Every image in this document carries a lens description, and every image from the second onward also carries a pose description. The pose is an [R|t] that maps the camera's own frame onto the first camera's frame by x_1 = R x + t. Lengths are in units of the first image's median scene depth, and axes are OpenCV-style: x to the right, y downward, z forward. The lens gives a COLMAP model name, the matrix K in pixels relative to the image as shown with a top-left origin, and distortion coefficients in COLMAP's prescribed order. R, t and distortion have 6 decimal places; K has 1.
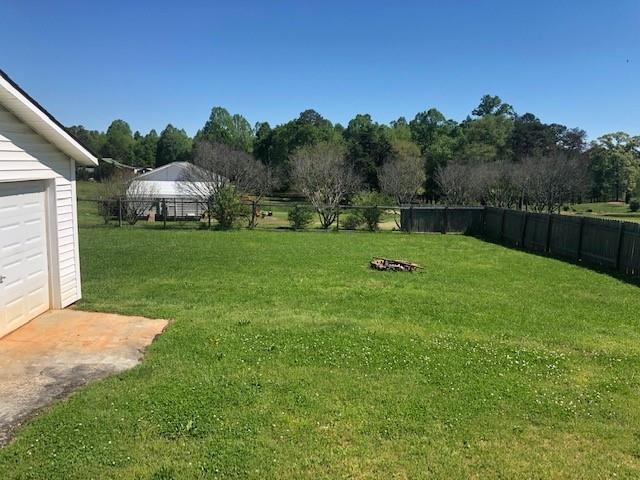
lens RADIAL K [[527.7, 0, 318.2], [0, 527.7, 240.7], [0, 0, 1]] dist [0.010888, 0.007367]
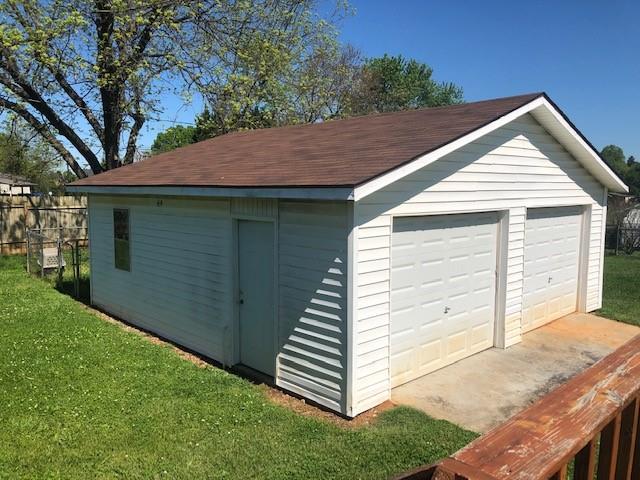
lens RADIAL K [[527.7, 0, 318.2], [0, 527.7, 240.7], [0, 0, 1]] dist [0.010888, 0.007367]
pose [[0.656325, 0.059848, -0.752101, 0.005166], [-0.100135, 0.994940, -0.008212, 0.037625], [0.747803, 0.080702, 0.658997, -0.251405]]
